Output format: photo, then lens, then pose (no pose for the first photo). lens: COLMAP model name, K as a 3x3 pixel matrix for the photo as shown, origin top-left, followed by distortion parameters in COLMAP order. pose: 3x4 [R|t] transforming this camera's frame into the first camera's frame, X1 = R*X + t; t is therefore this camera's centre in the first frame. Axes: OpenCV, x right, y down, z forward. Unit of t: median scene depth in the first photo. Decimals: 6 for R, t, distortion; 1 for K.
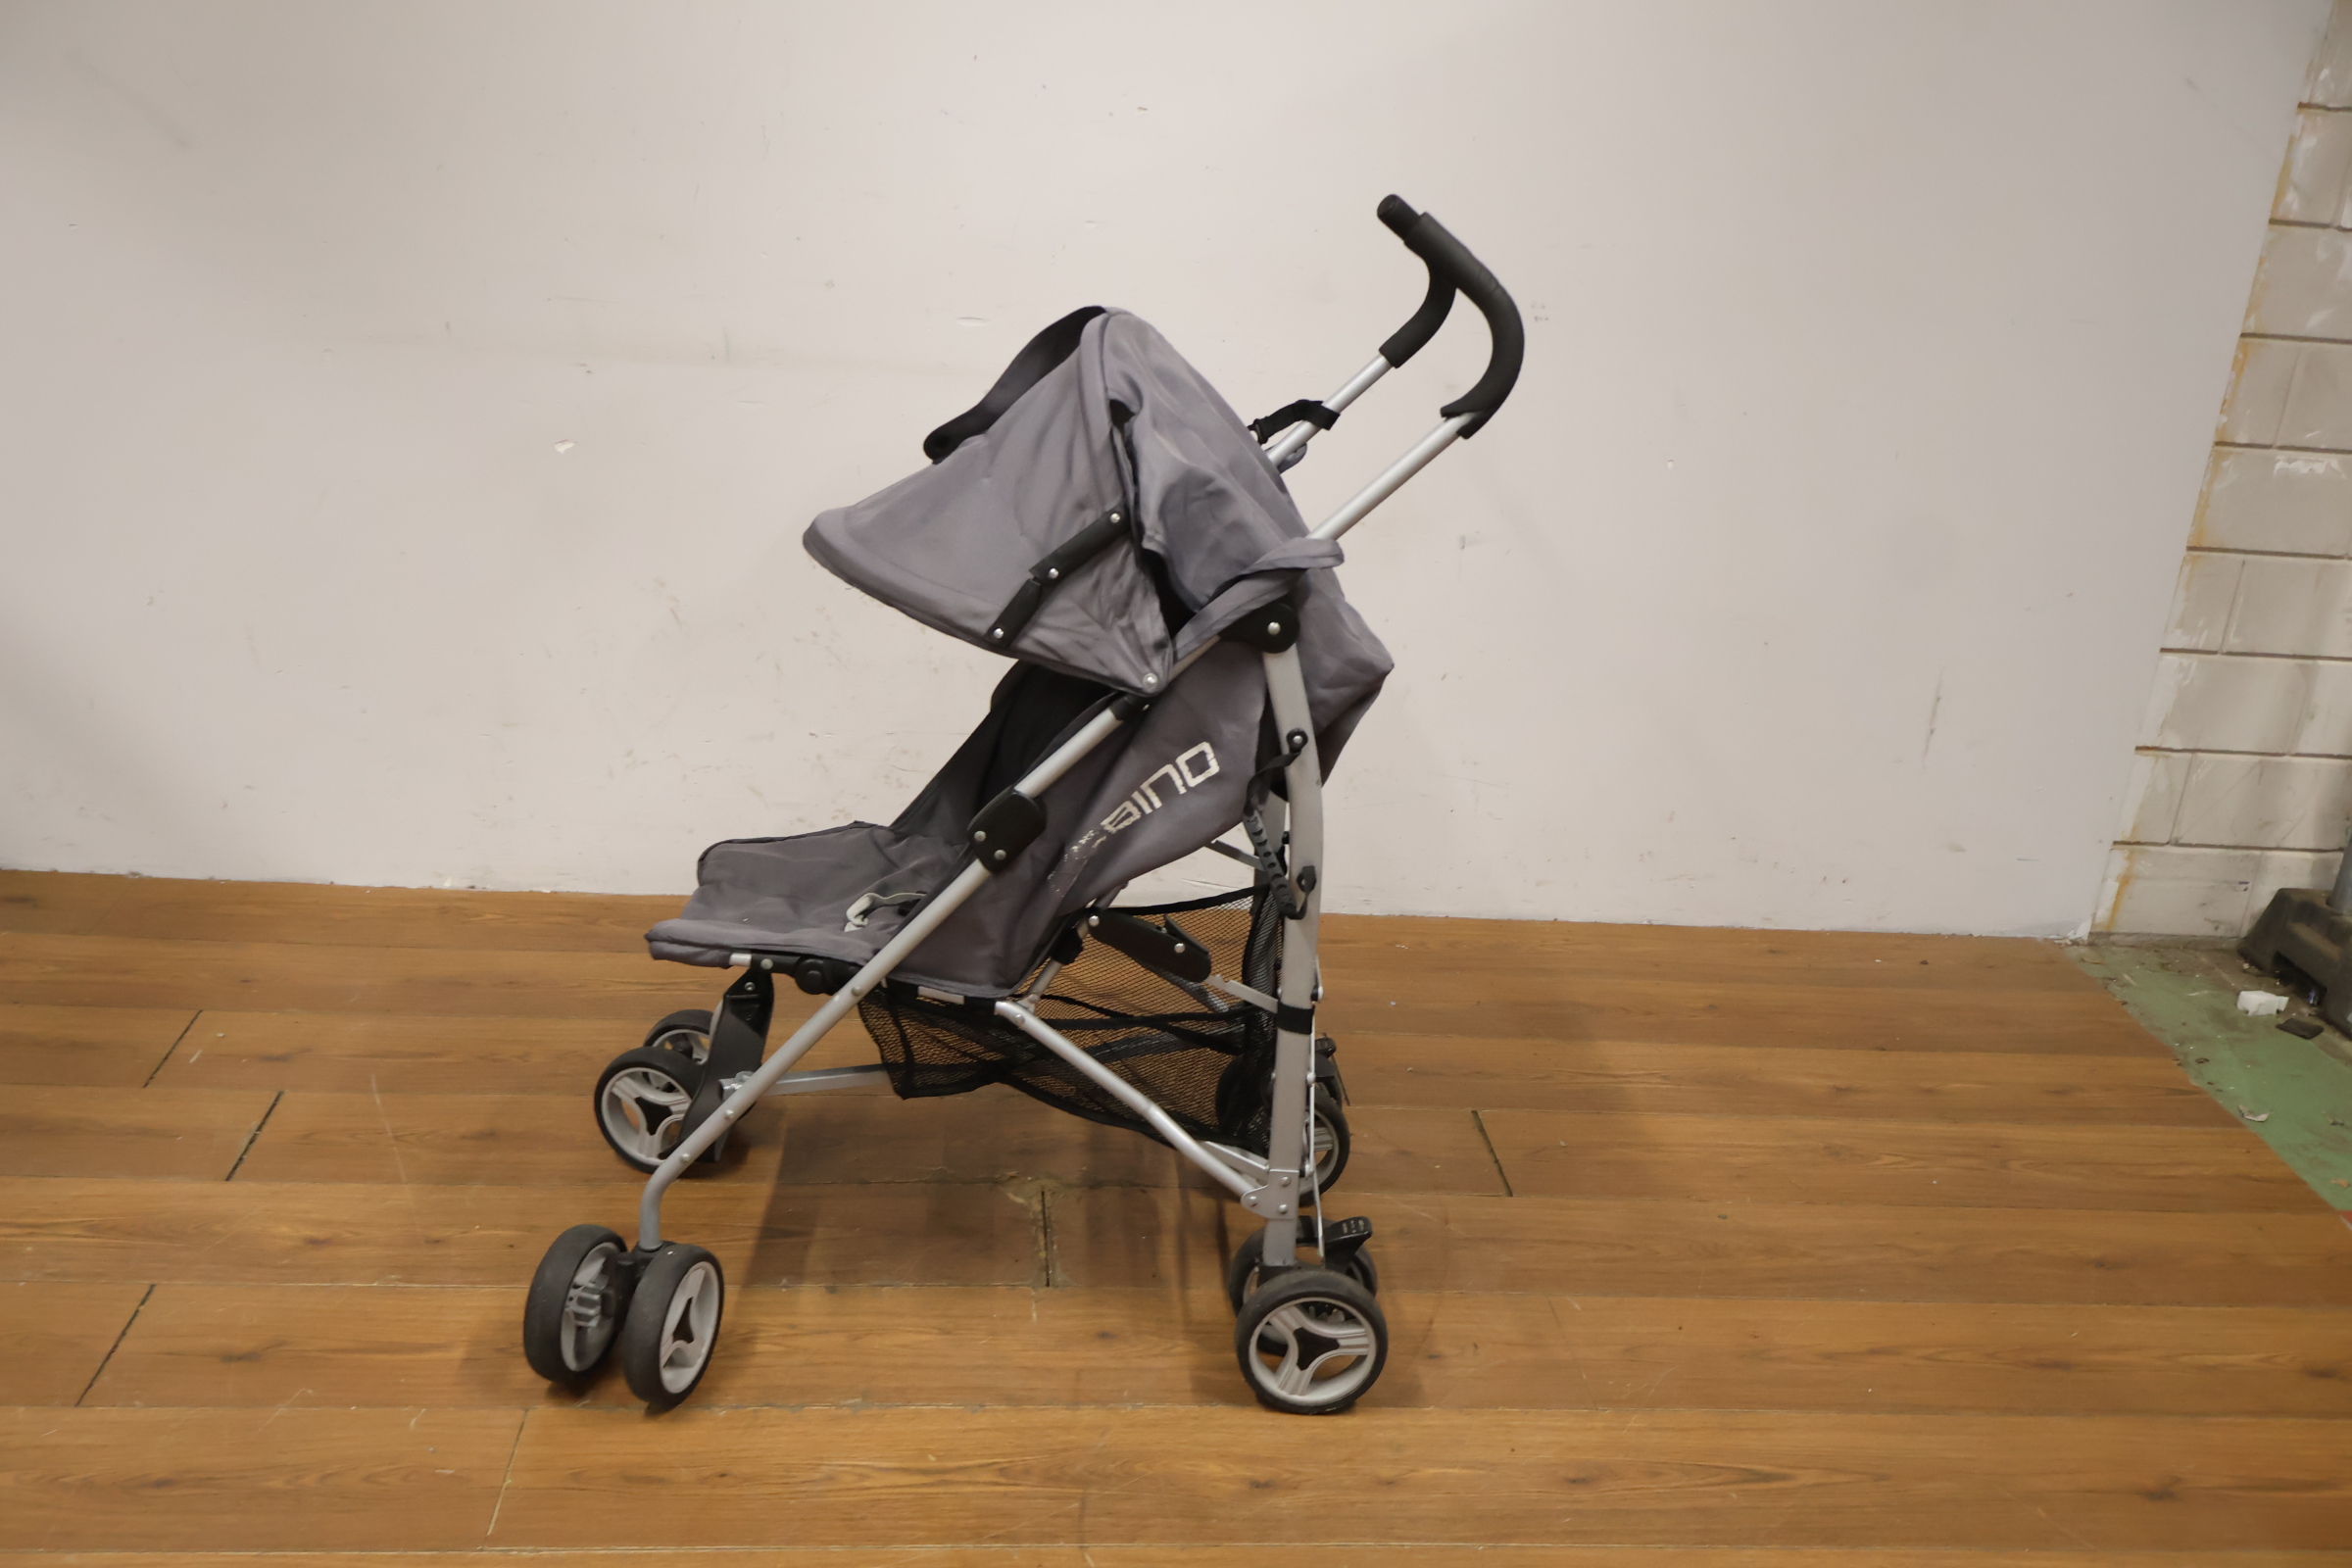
lens RADIAL K [[2208.1, 0, 1170.0], [0, 2208.1, 777.7], [0, 0, 1]] dist [0.005582, -0.005023]
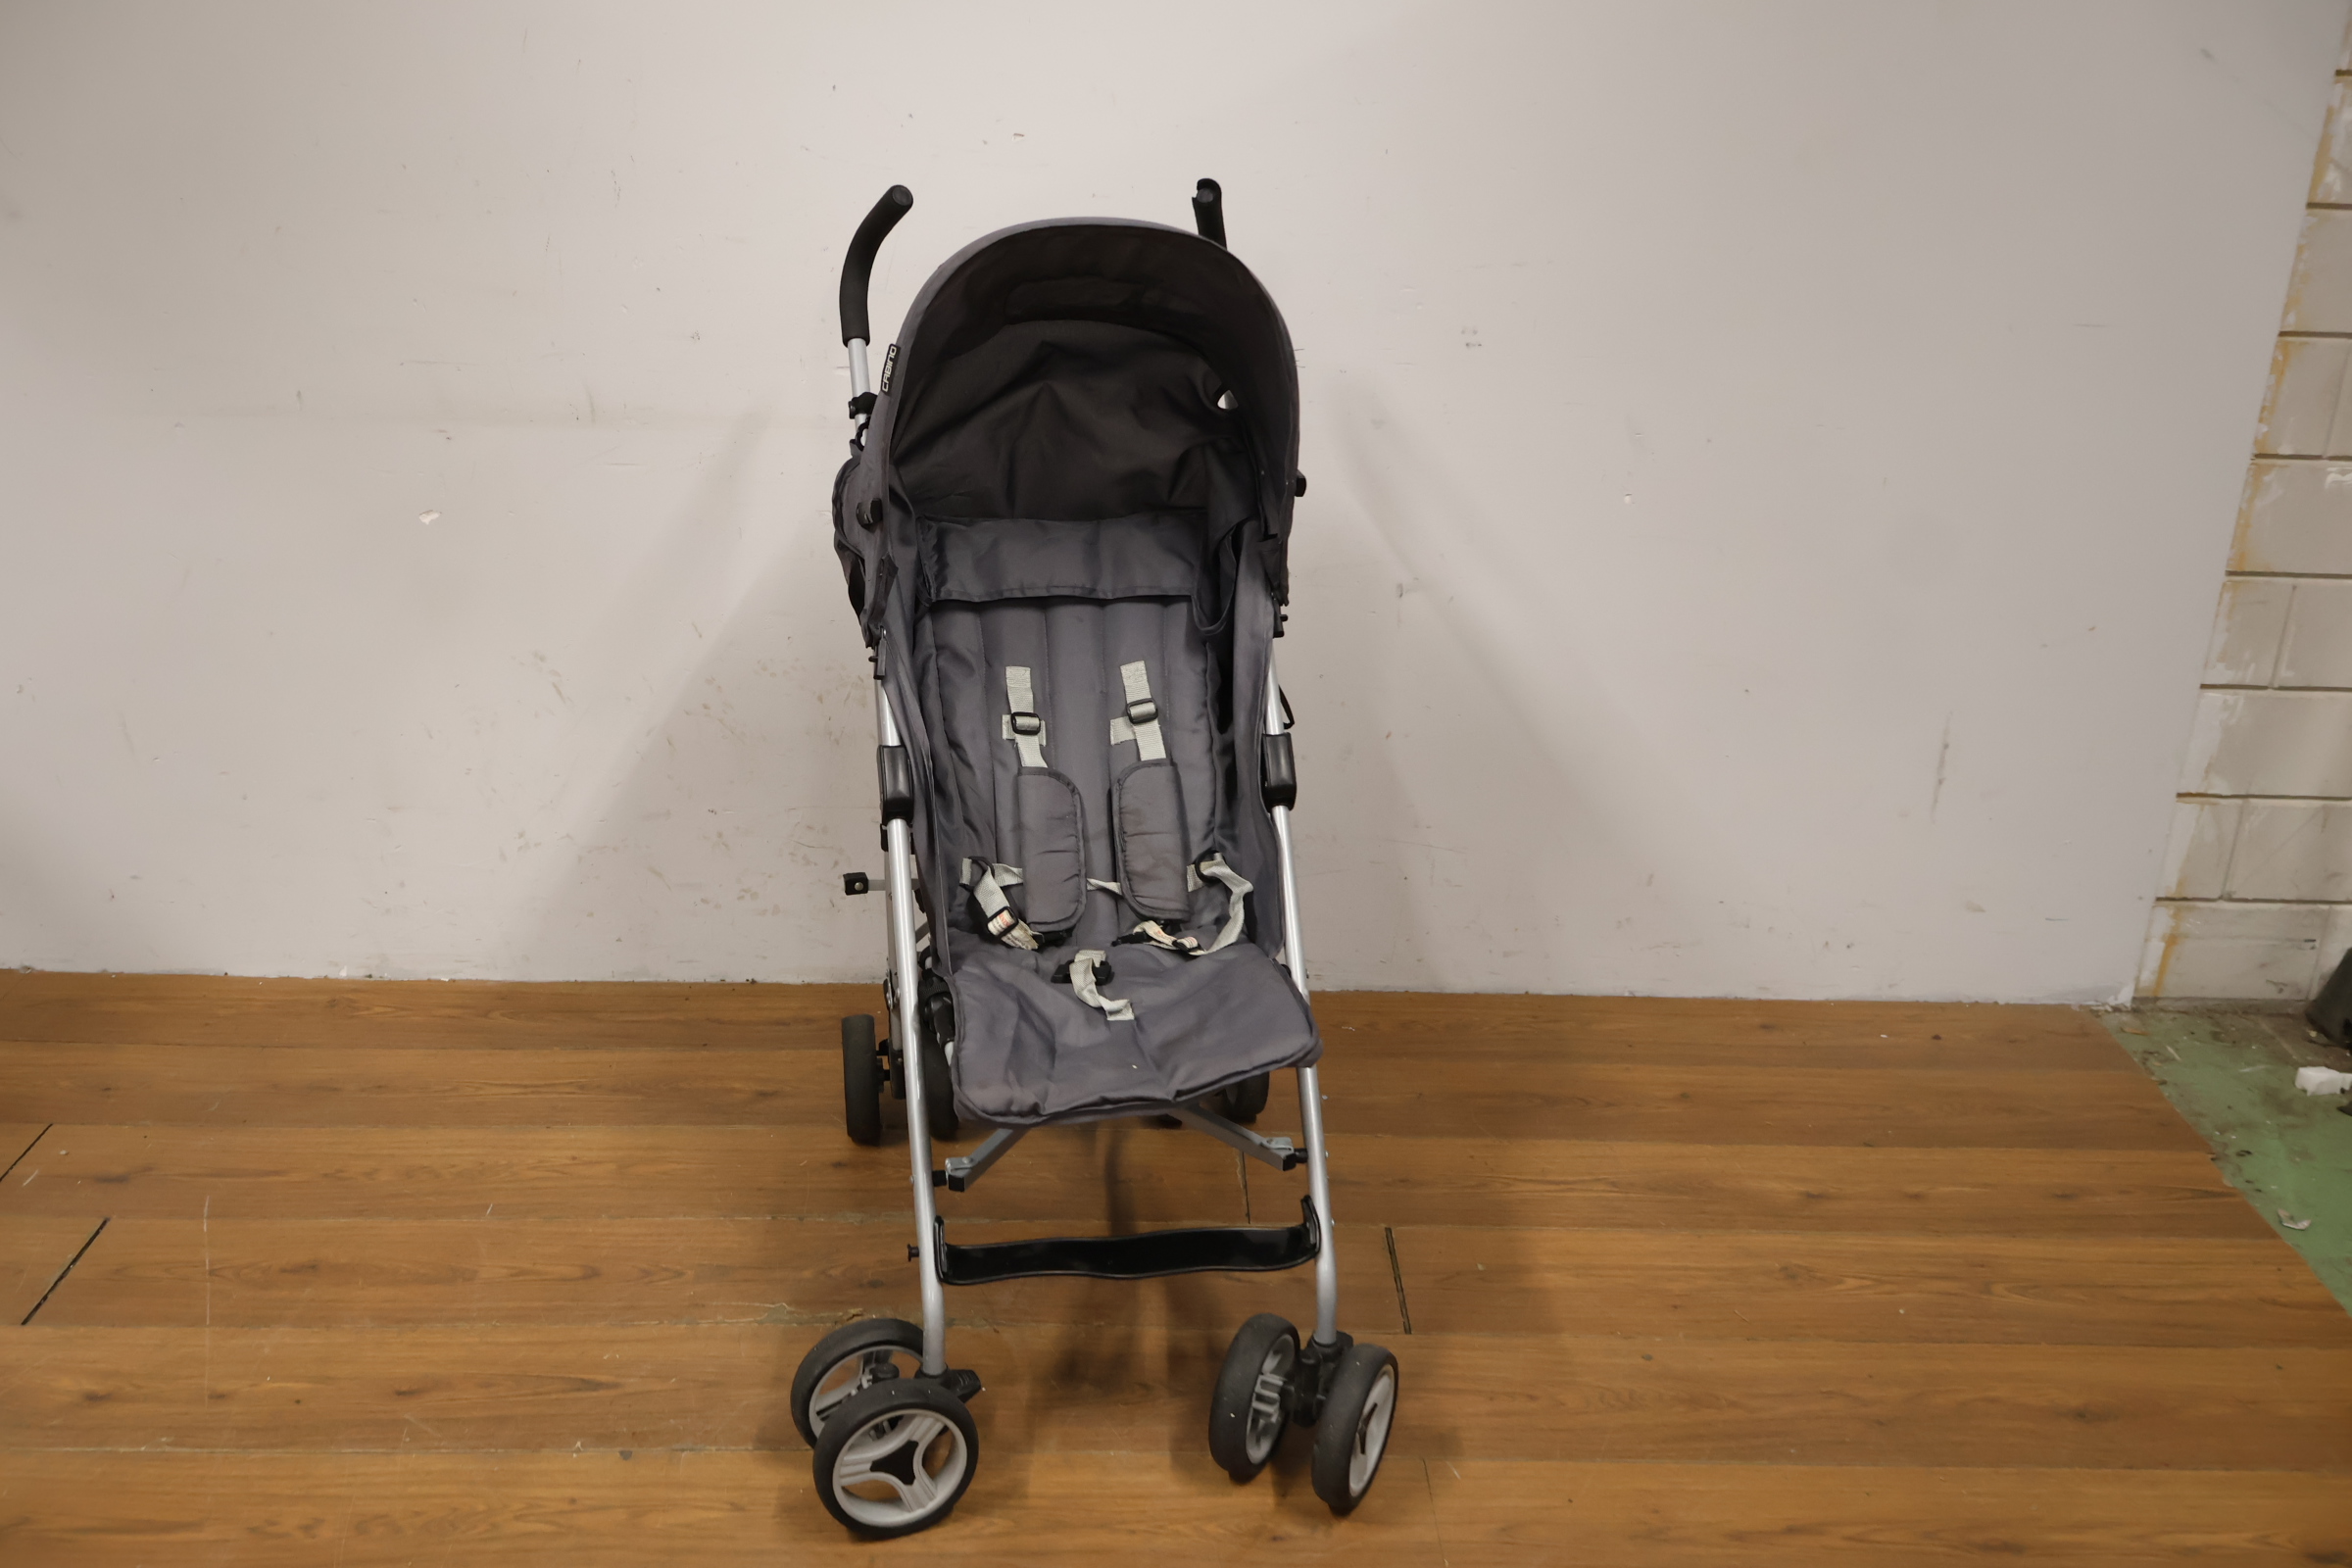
lens RADIAL K [[2205.2, 0, 1164.7], [0, 2205.2, 783.8], [0, 0, 1]] dist [-0.002349, 0.007676]
pose [[0.996308, -0.018318, -0.083874, 0.125463], [0.019346, 0.999747, 0.011454, -0.043877], [0.083643, -0.013034, 0.996411, 0.091805]]
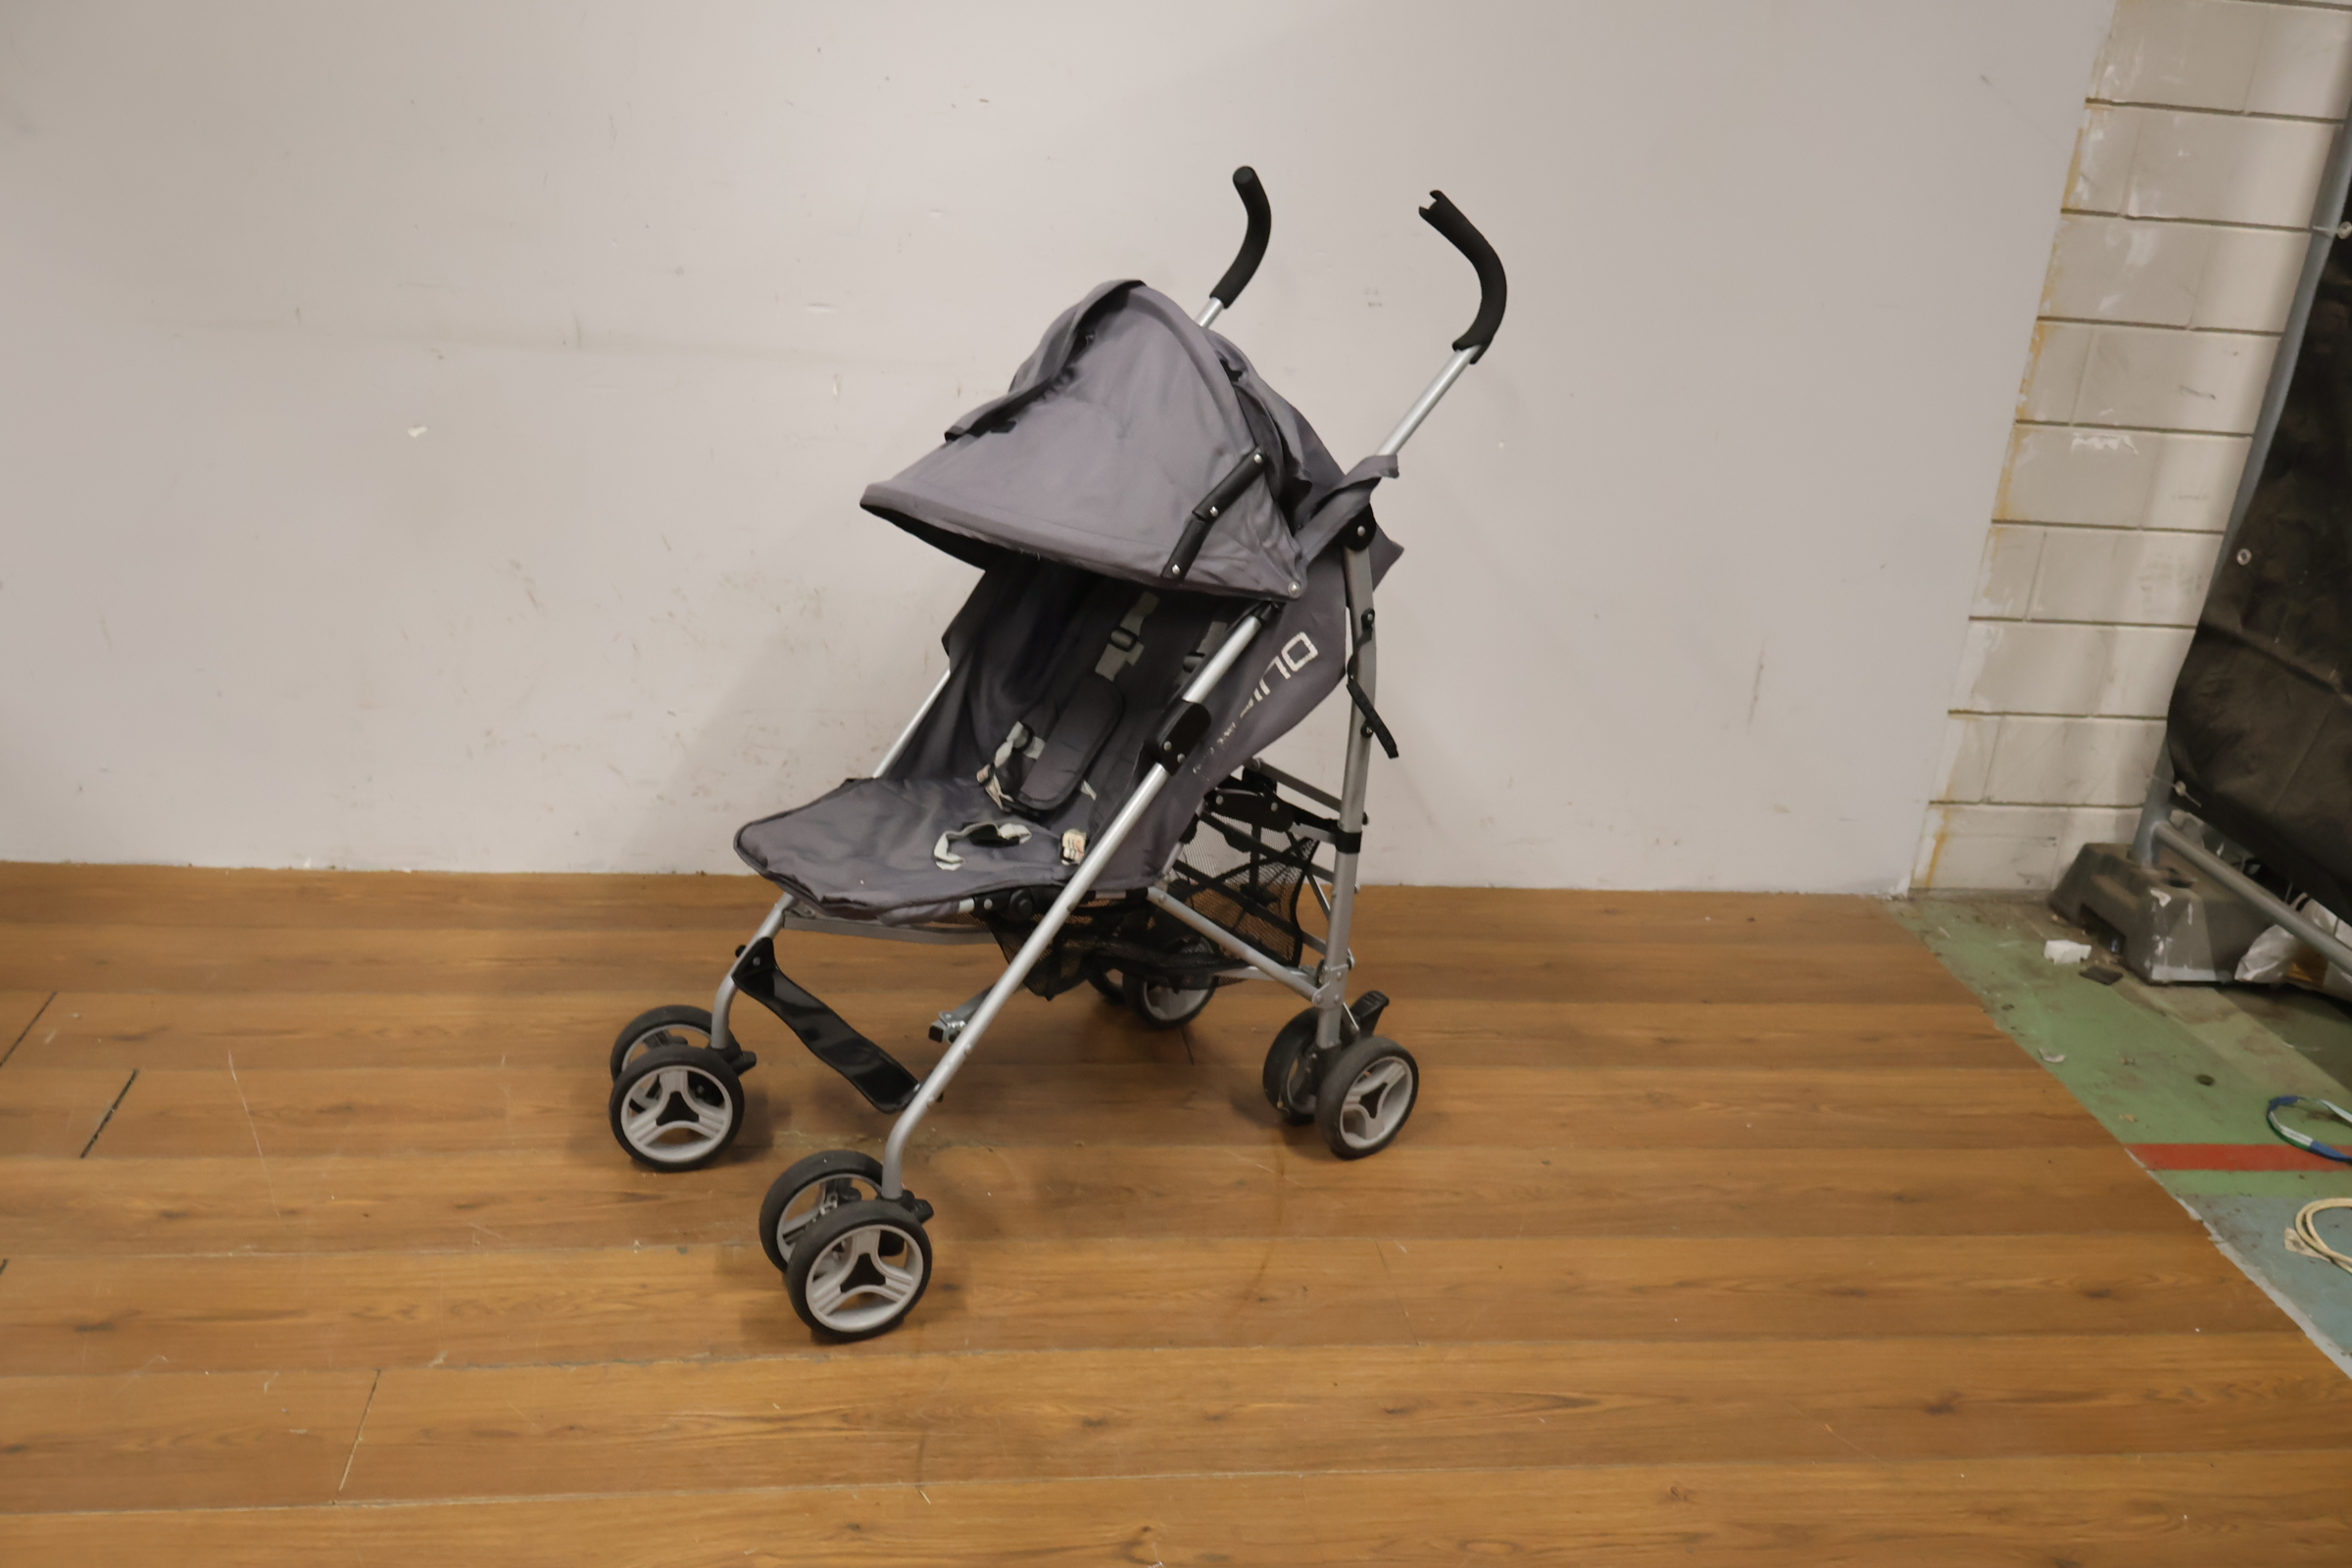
lens RADIAL K [[2209.0, 0, 1189.6], [0, 2209.0, 768.9], [0, 0, 1]] dist [-0.001947, 0.006885]
pose [[0.998490, -0.012637, 0.053469, 0.025429], [0.012289, 0.999901, 0.006844, 0.002671], [-0.053550, -0.006176, 0.998546, -0.033597]]
